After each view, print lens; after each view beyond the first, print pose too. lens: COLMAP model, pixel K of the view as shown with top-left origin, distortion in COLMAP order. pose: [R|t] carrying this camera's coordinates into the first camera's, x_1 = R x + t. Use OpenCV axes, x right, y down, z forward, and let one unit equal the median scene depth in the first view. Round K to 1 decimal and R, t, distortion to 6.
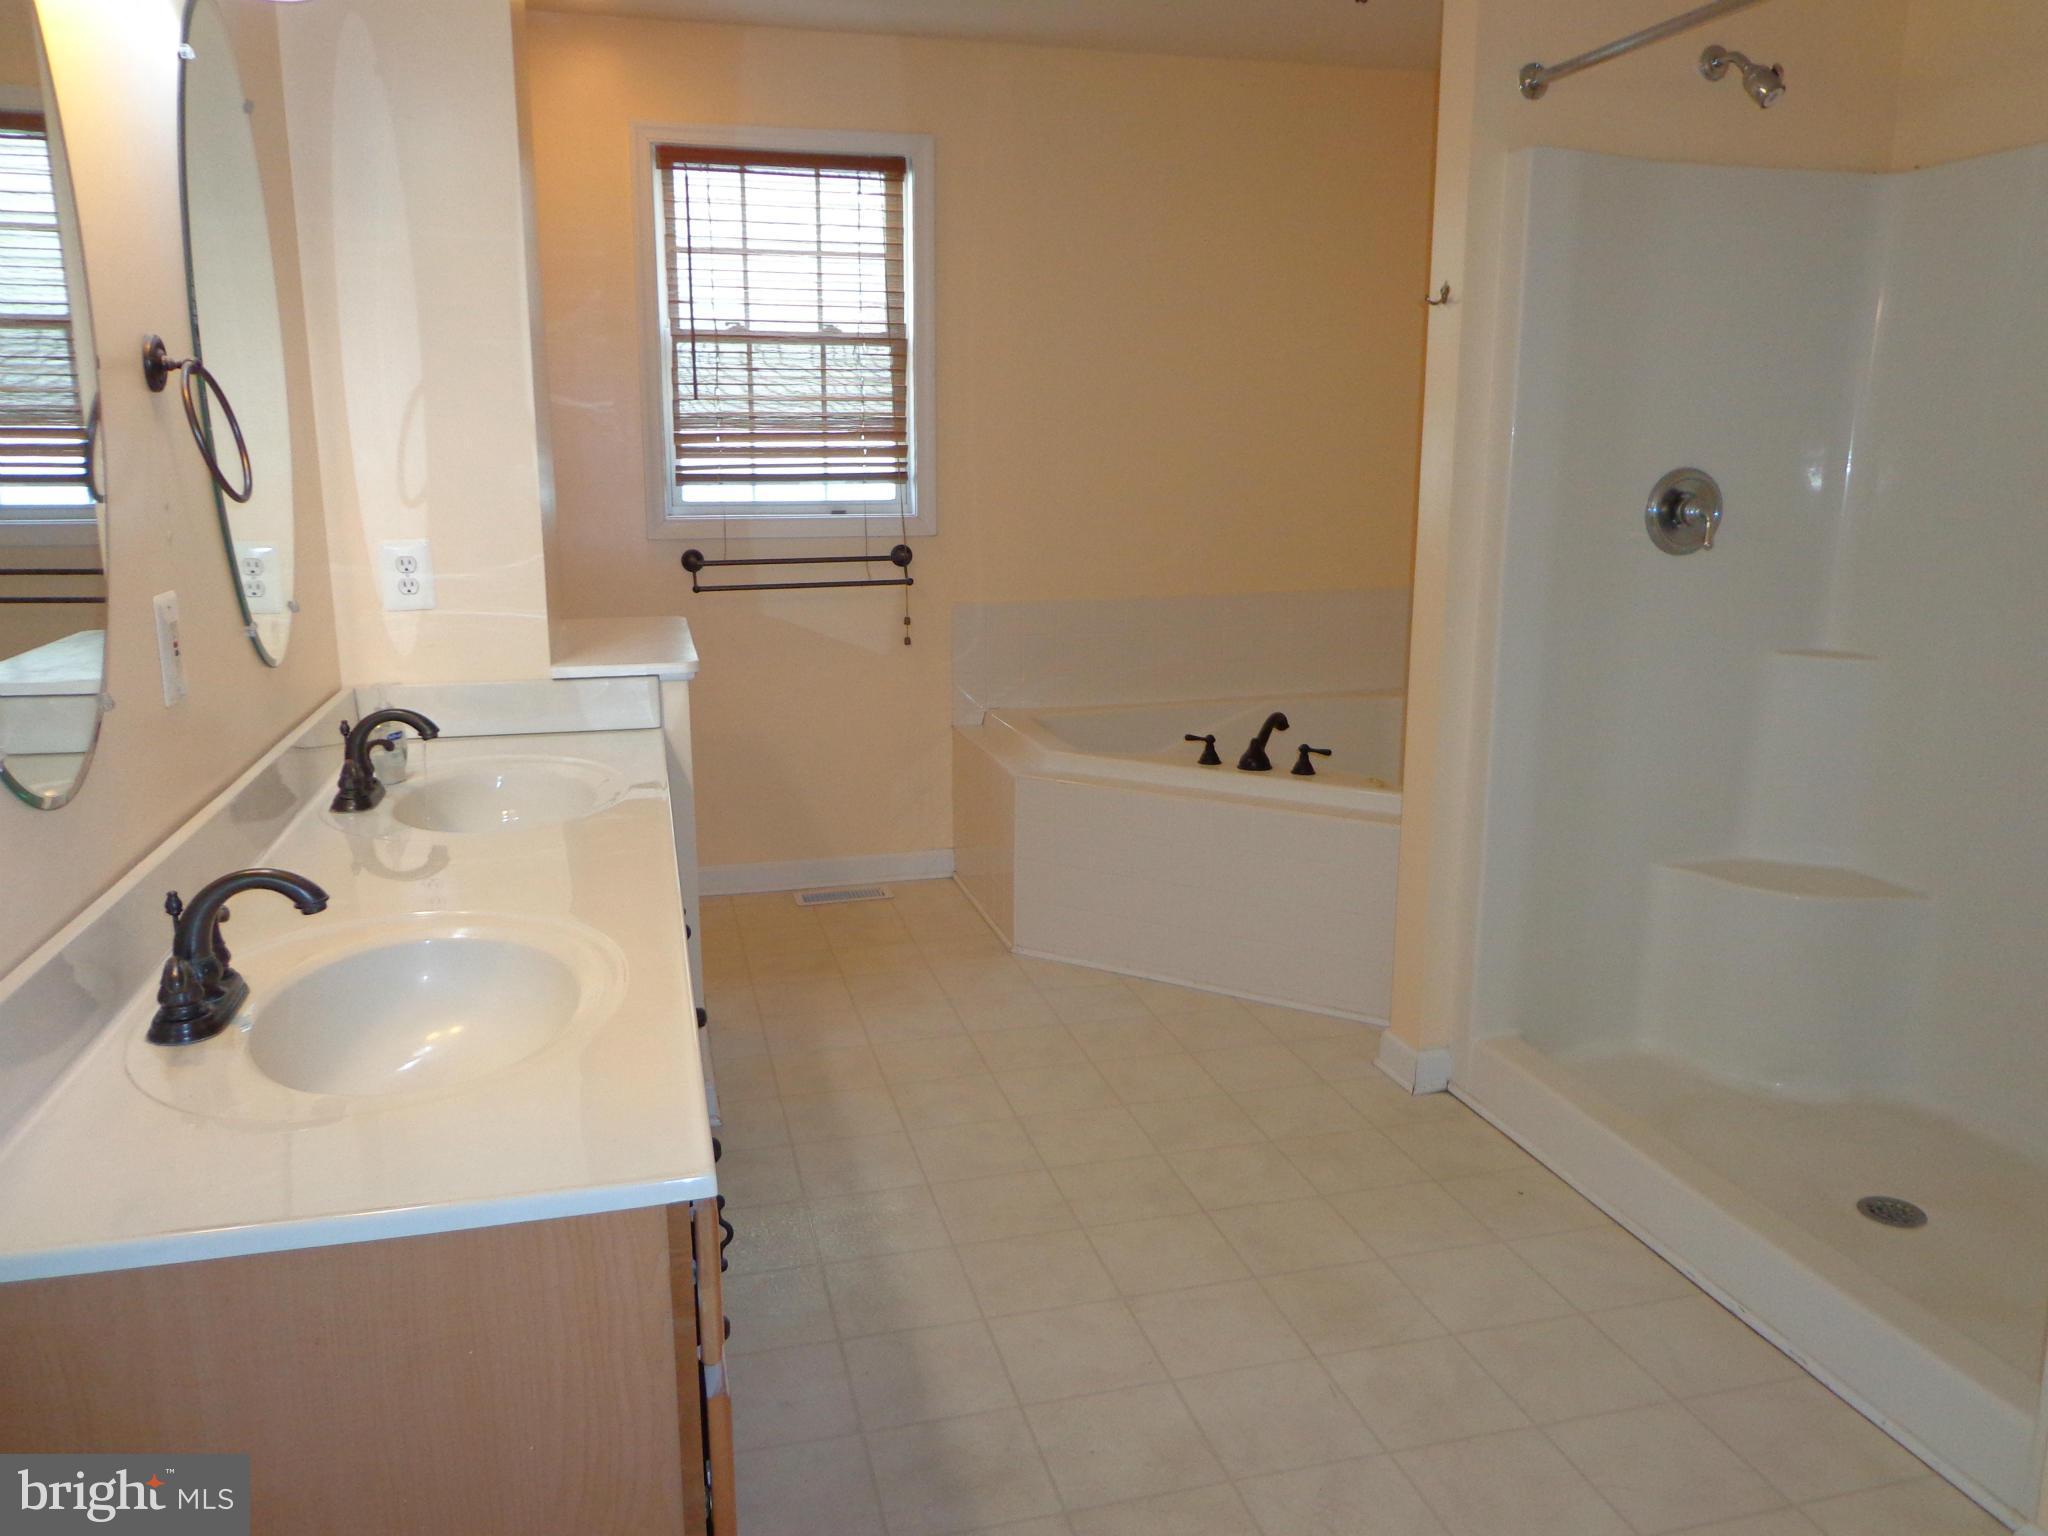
lens RADIAL K [[1500.4, 0, 1029.3], [0, 1500.4, 760.5], [0, 0, 1]] dist [-0.022184, 0.039801]
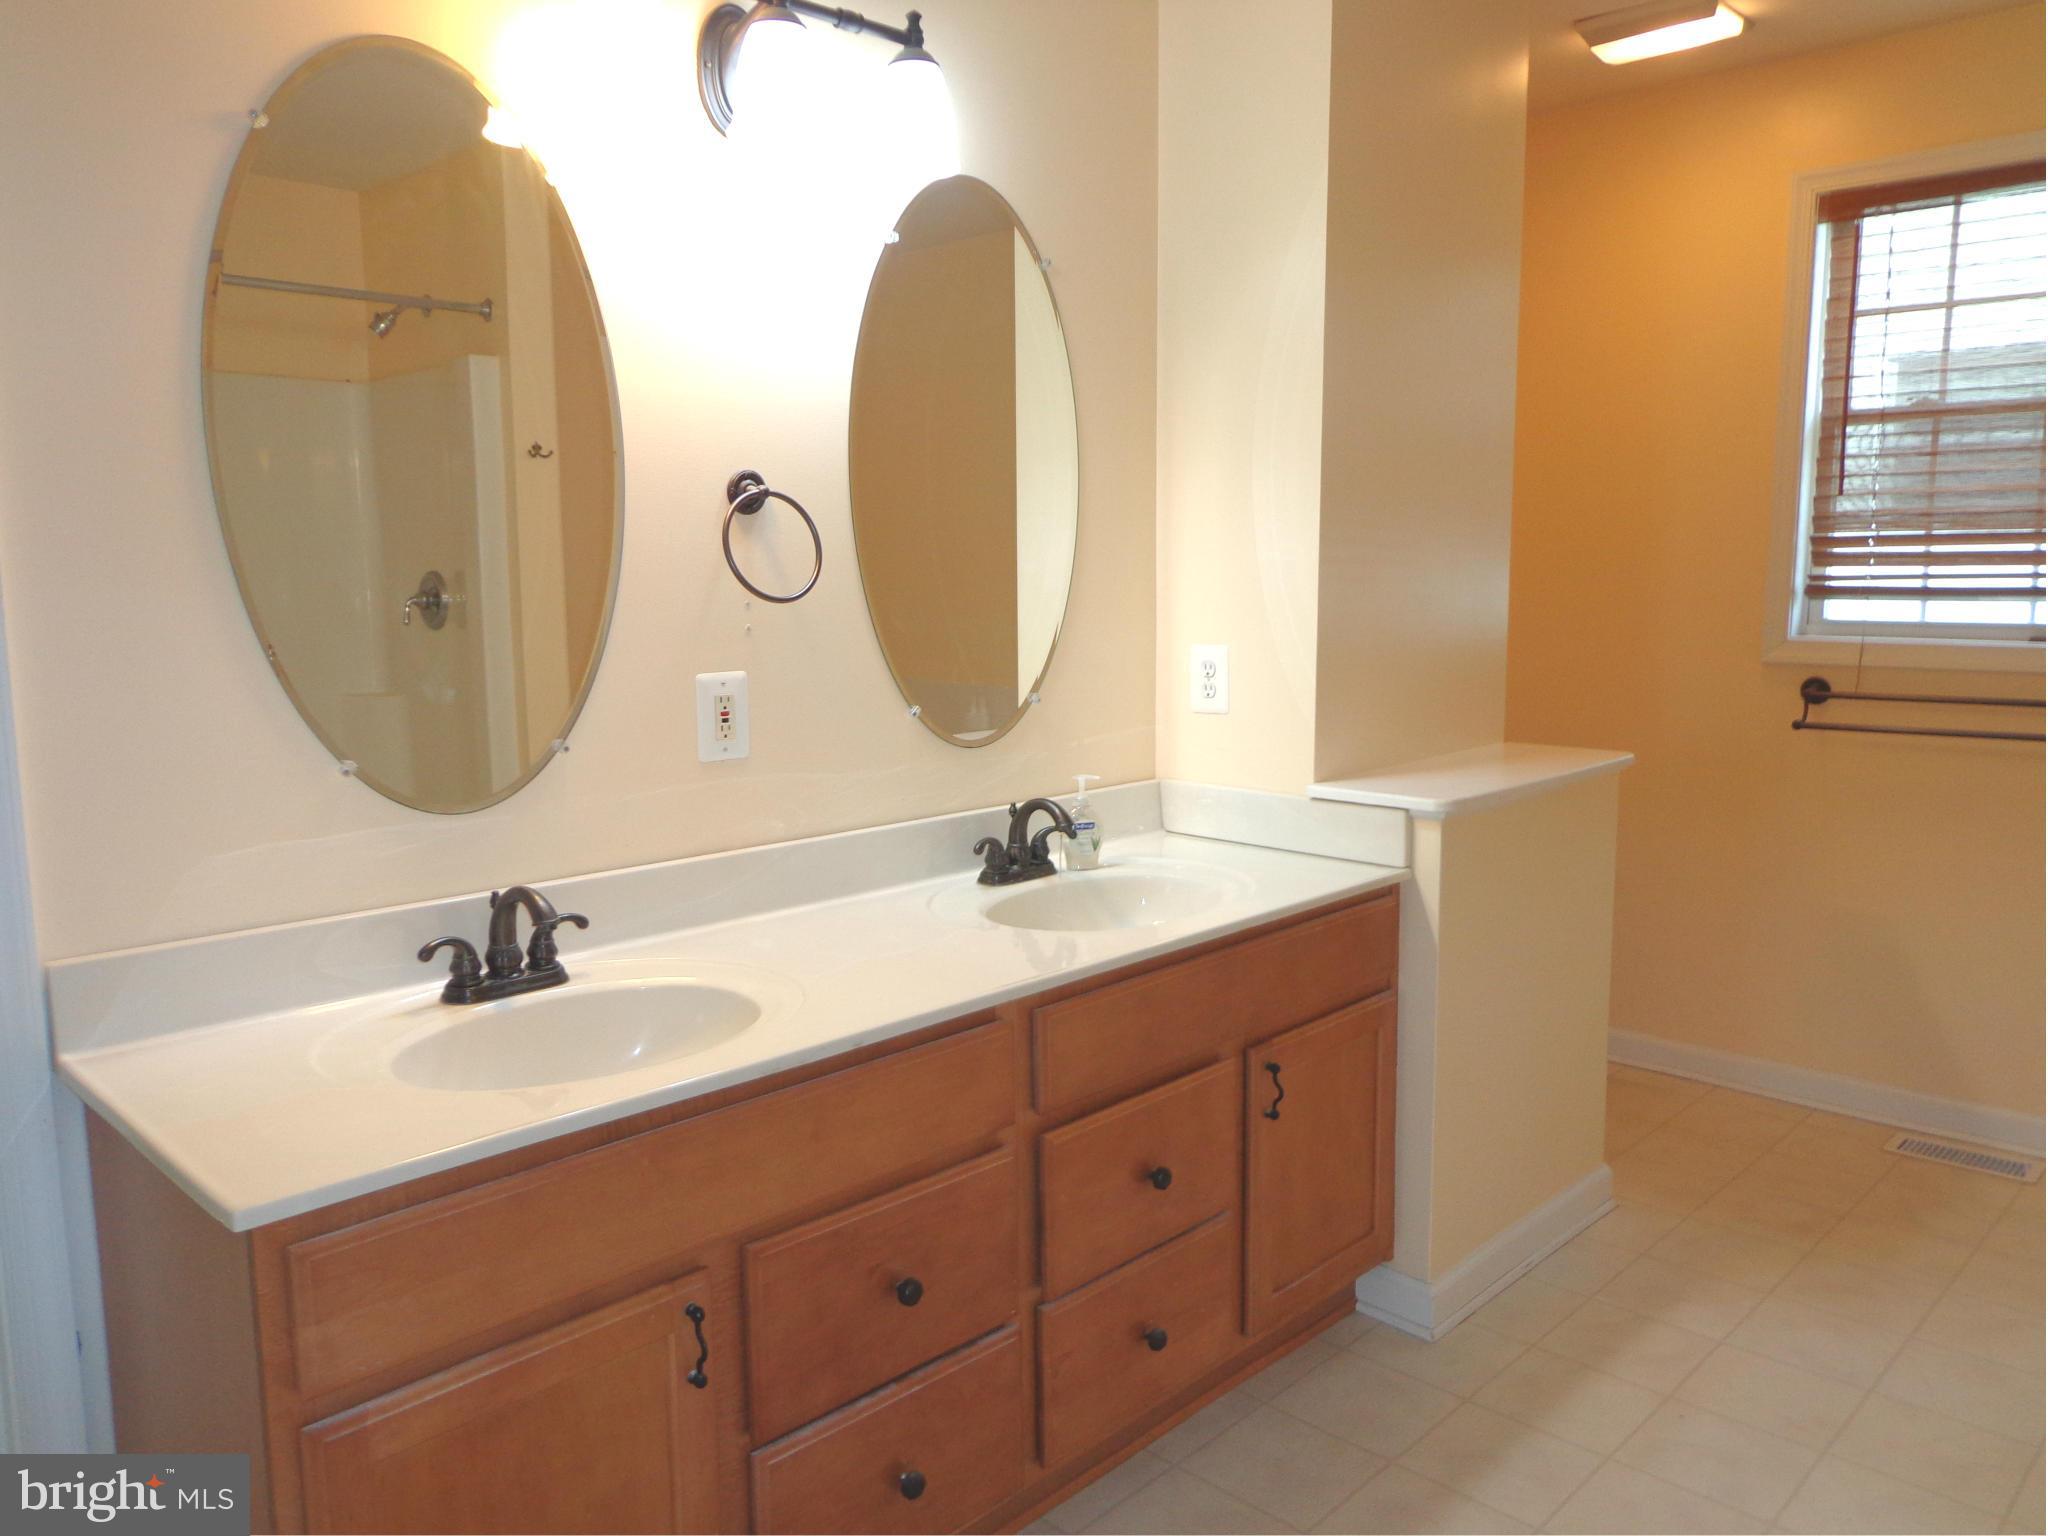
lens RADIAL K [[1500.4, 0, 1029.3], [0, 1500.4, 760.5], [0, 0, 1]] dist [-0.022184, 0.039801]
pose [[0.514221, 0.111217, -0.850416, 0.252418], [-0.167879, 0.985428, 0.027363, -0.046506], [0.841067, 0.128697, 0.525399, 0.217059]]
